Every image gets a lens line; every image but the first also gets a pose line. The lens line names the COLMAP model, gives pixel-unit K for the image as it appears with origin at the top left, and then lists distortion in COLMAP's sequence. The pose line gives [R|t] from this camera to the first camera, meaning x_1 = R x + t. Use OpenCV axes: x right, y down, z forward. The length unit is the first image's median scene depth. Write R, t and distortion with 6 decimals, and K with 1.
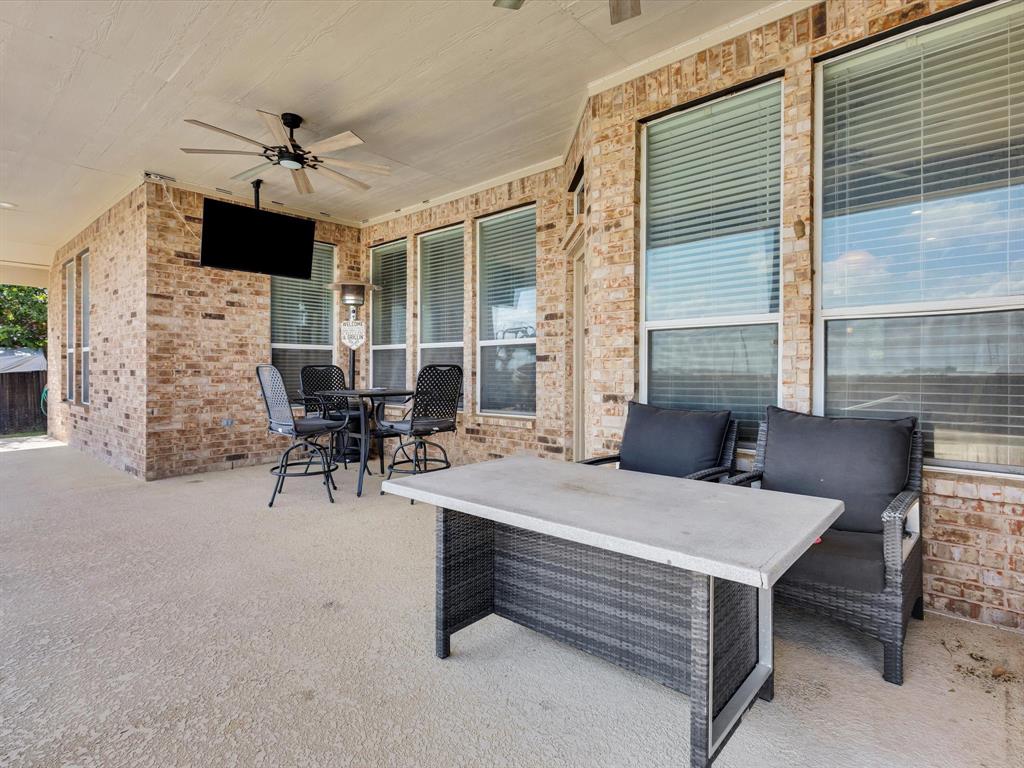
lens RADIAL K [[529.4, 0, 508.2], [0, 529.4, 383.3], [0, 0, 1]] dist [0.005662, -0.000181]
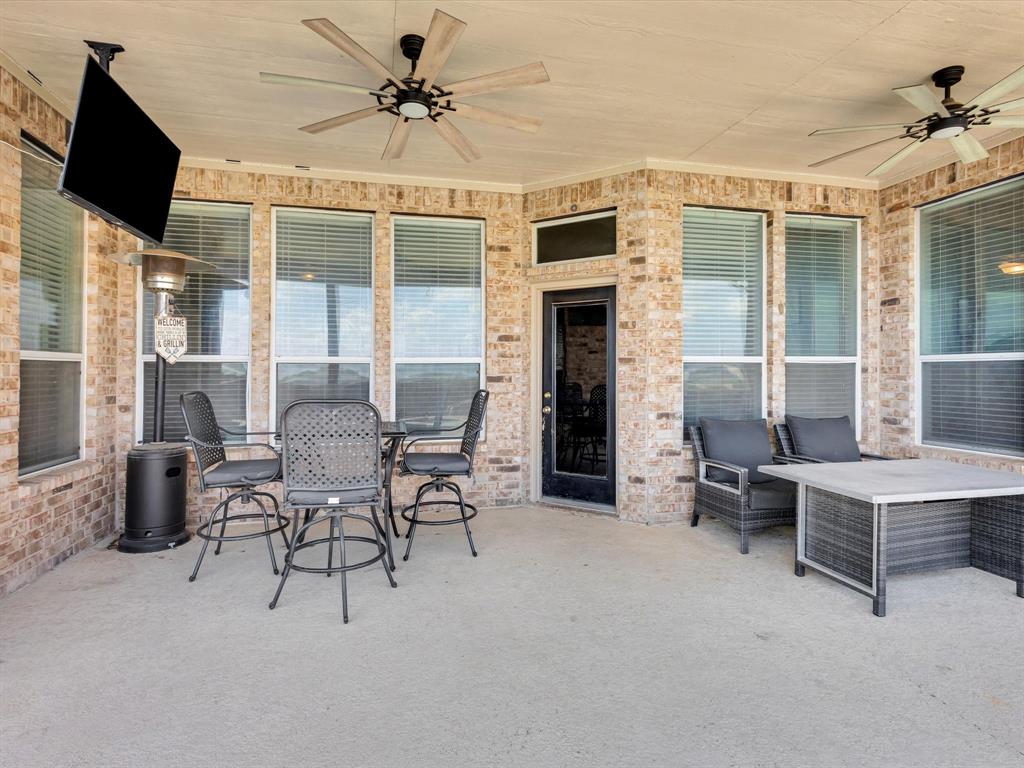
lens RADIAL K [[529.4, 0, 509.6], [0, 529.4, 379.8], [0, 0, 1]] dist [0.005662, -0.000181]
pose [[0.570198, -0.014154, 0.821386, -0.755821], [0.021518, 0.999766, 0.002290, -0.048976], [-0.821226, 0.016369, 0.570369, 0.423224]]
